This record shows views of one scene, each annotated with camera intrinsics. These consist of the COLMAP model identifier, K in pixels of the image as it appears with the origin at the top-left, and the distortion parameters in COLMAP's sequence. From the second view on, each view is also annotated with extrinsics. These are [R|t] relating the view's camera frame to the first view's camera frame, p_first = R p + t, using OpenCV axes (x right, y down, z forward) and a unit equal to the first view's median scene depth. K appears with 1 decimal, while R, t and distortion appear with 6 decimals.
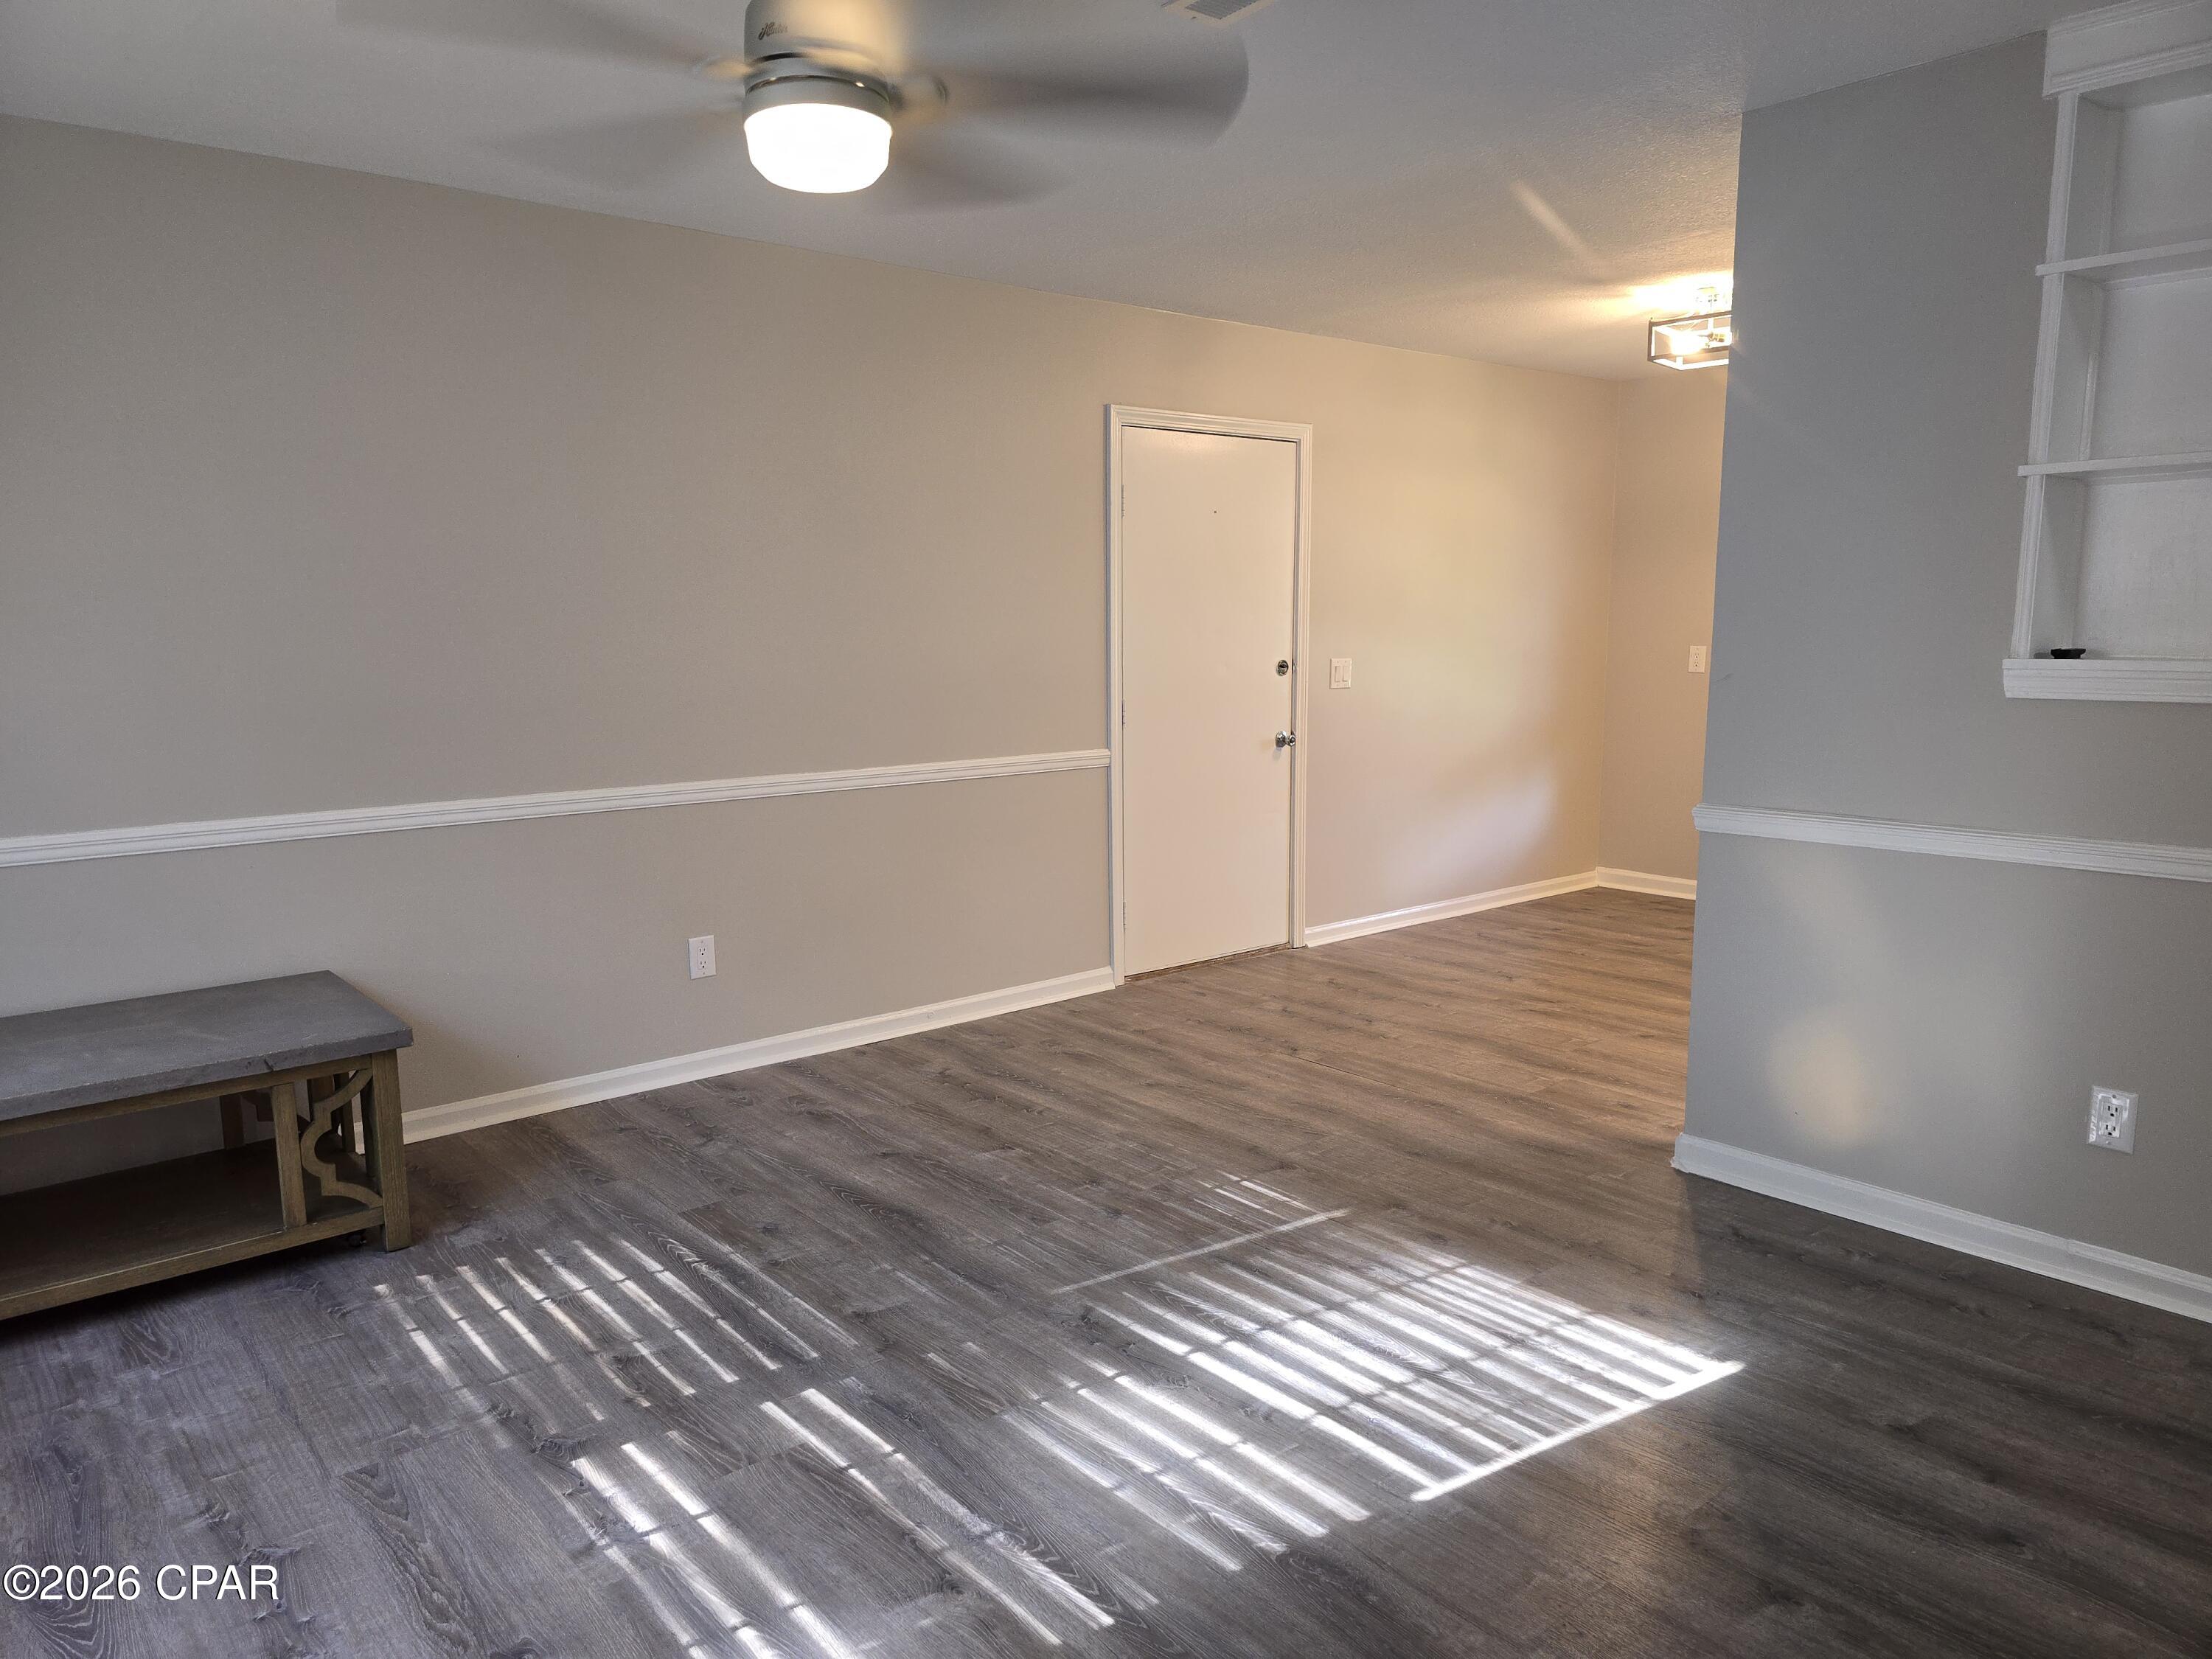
lens RADIAL K [[1487.3, 0, 1089.5], [0, 1487.3, 841.1], [0, 0, 1]] dist [0.073802, -0.070542]
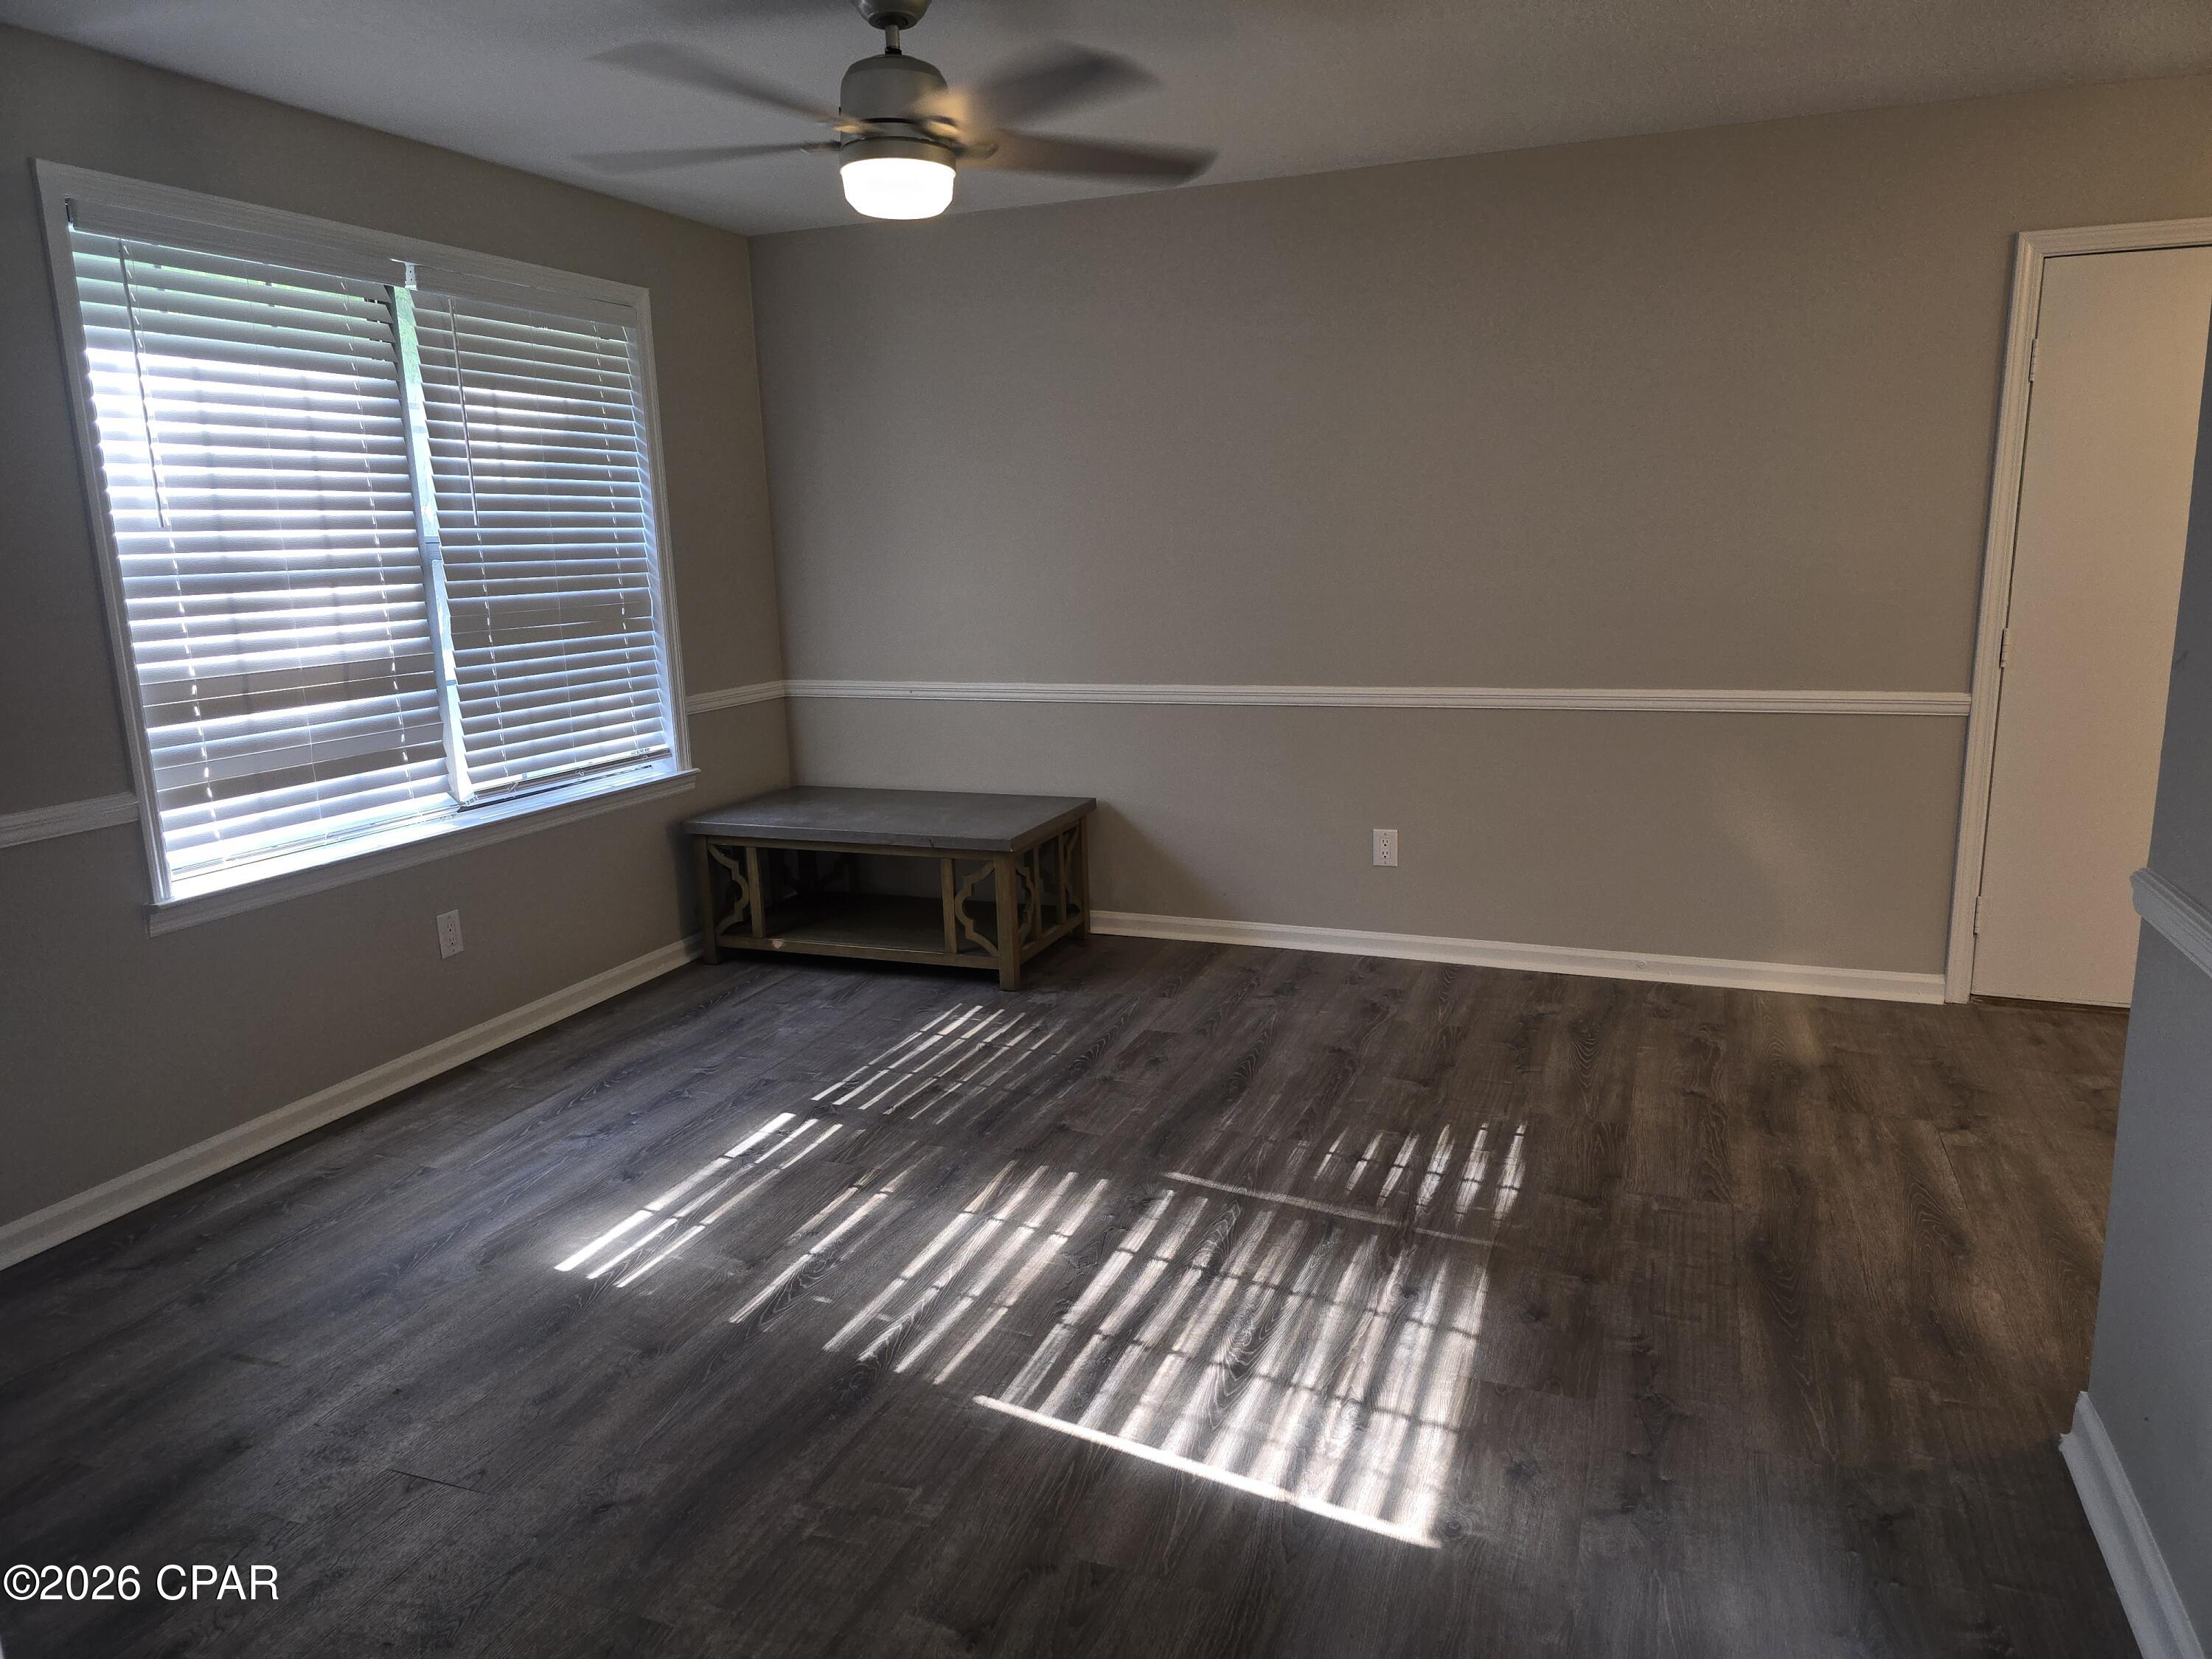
lens RADIAL K [[1487.3, 0, 1115.9], [0, 1487.3, 828.1], [0, 0, 1]] dist [0.073802, -0.070542]
pose [[0.487458, 0.170930, -0.856252, 0.712951], [-0.110036, 0.984859, 0.133961, -0.076494], [0.866185, 0.028919, 0.498885, 0.345811]]
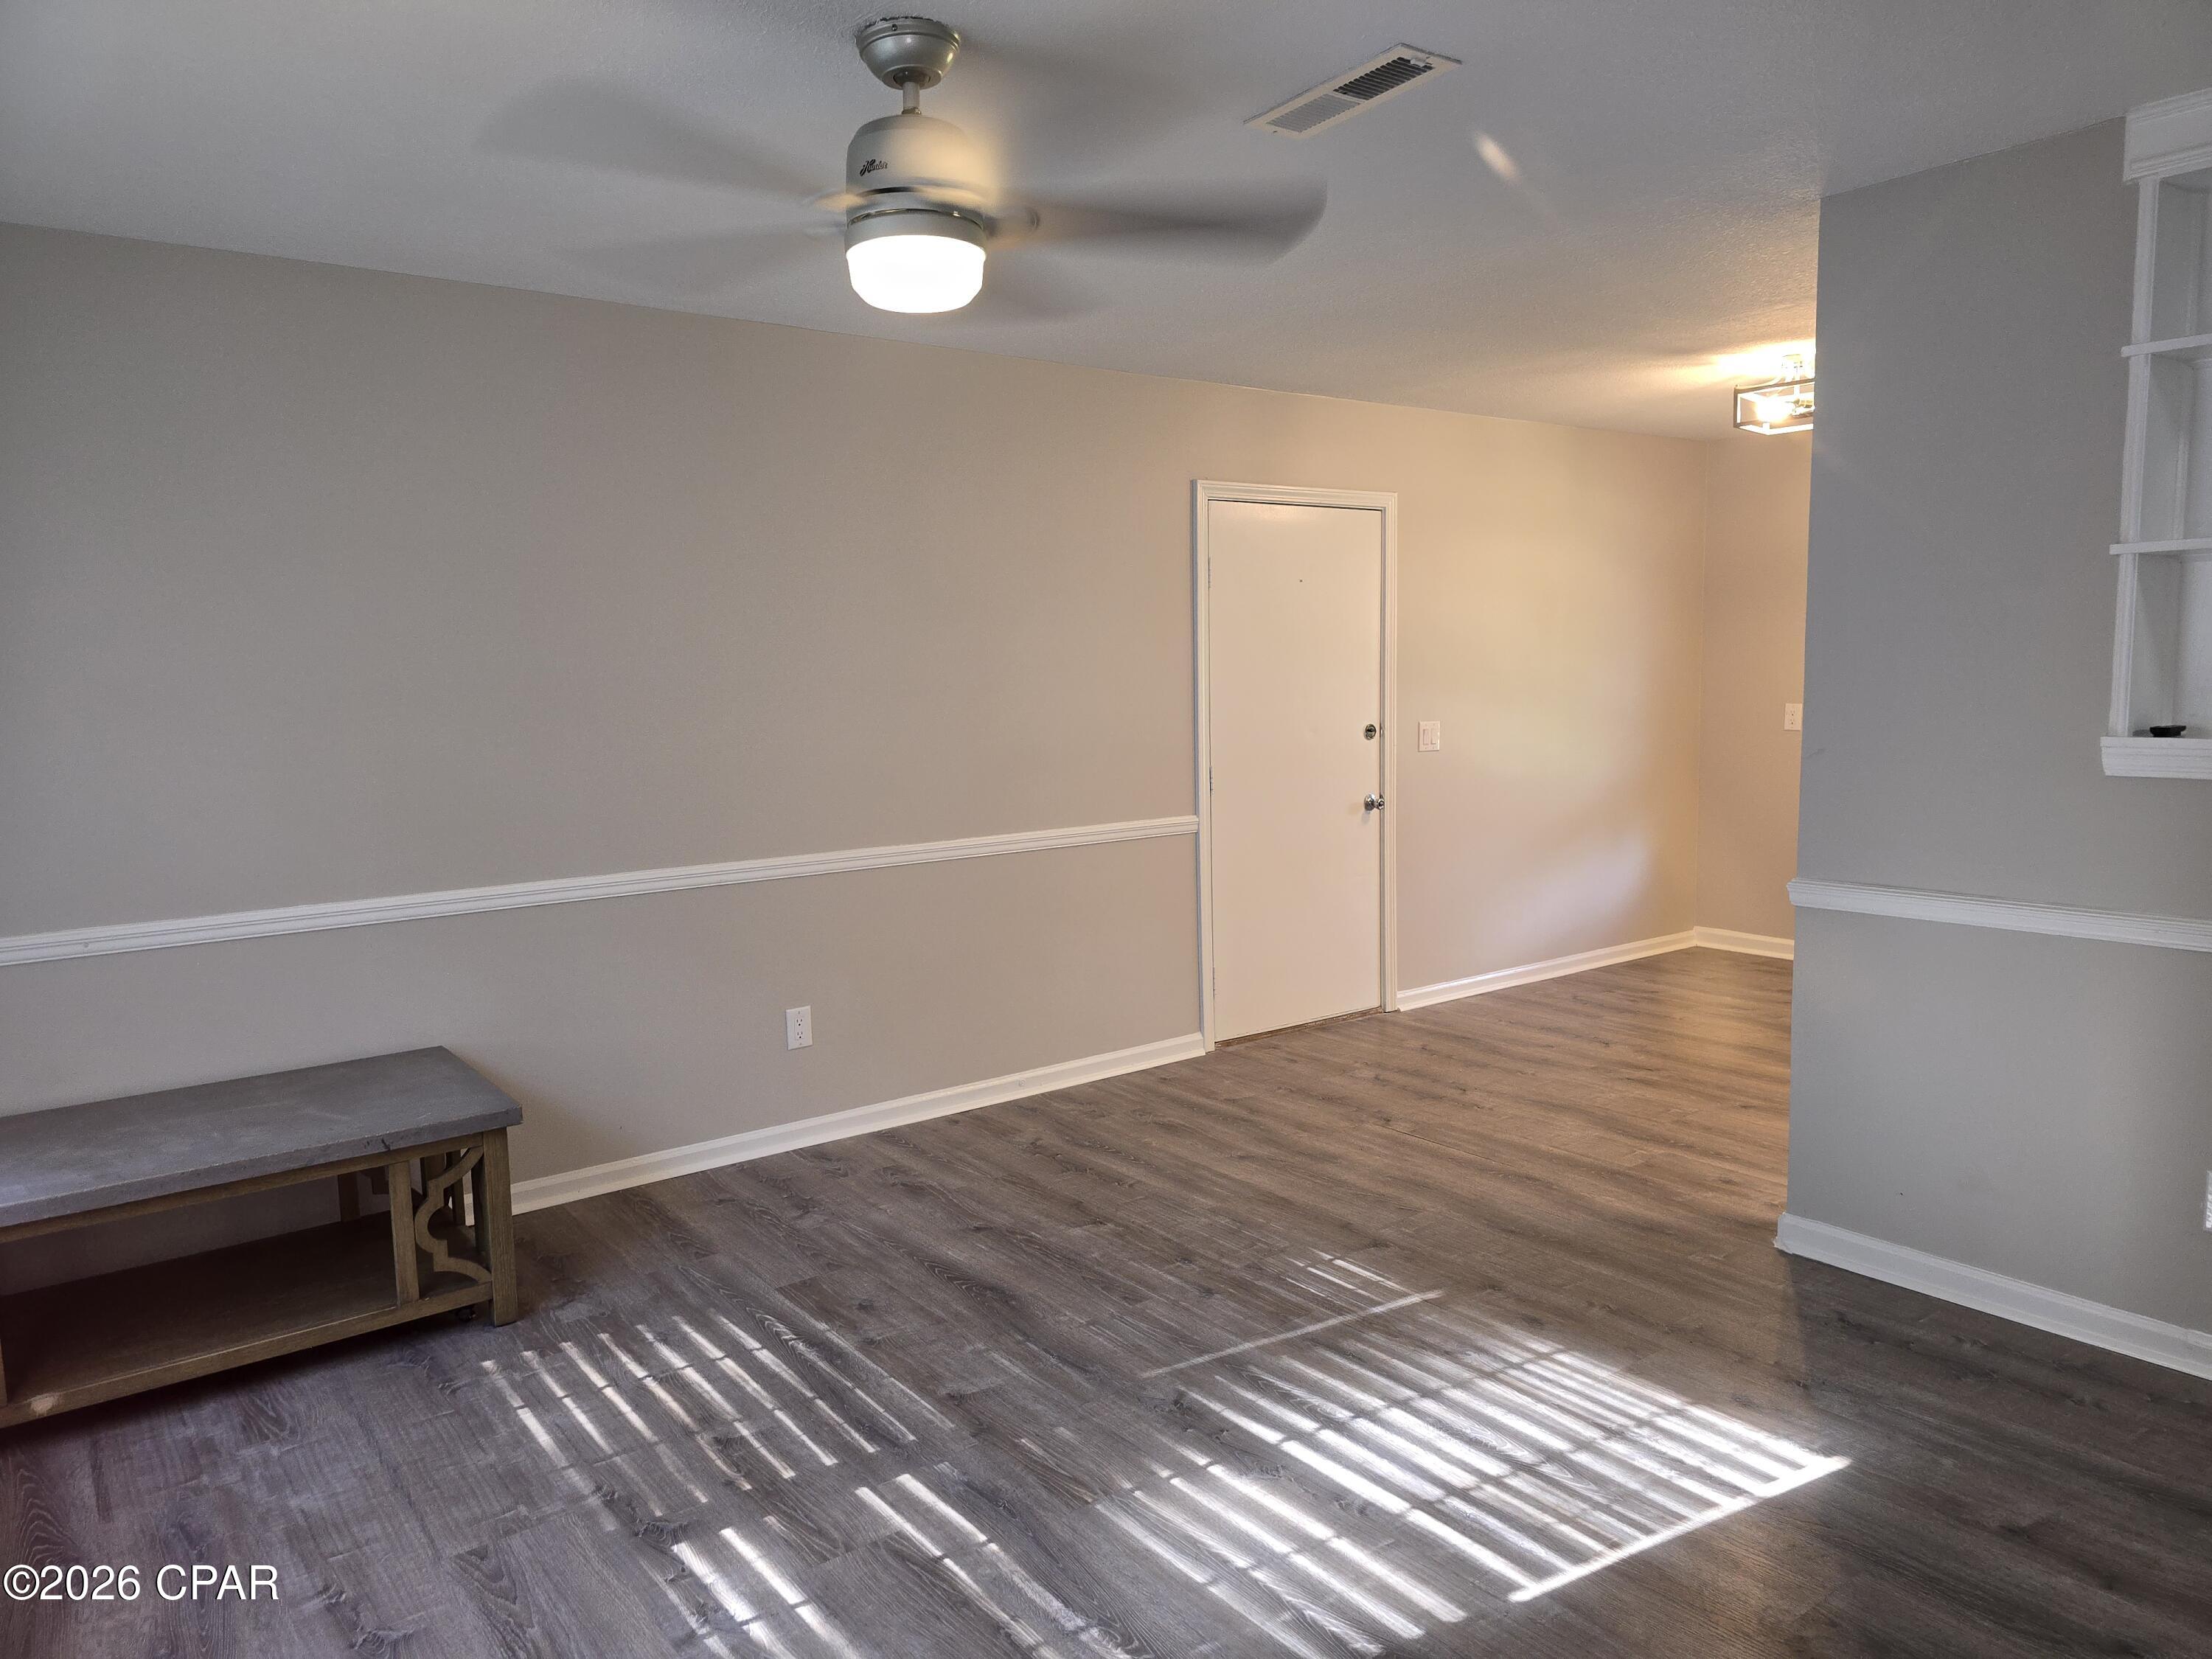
lens RADIAL K [[1487.3, 0, 1112.6], [0, 1487.3, 831.9], [0, 0, 1]] dist [0.073802, -0.070542]
pose [[0.998956, -0.007261, -0.045099, 0.001295], [0.005552, 0.999266, -0.037907, -0.020126], [0.045341, 0.037617, 0.998263, -0.013950]]
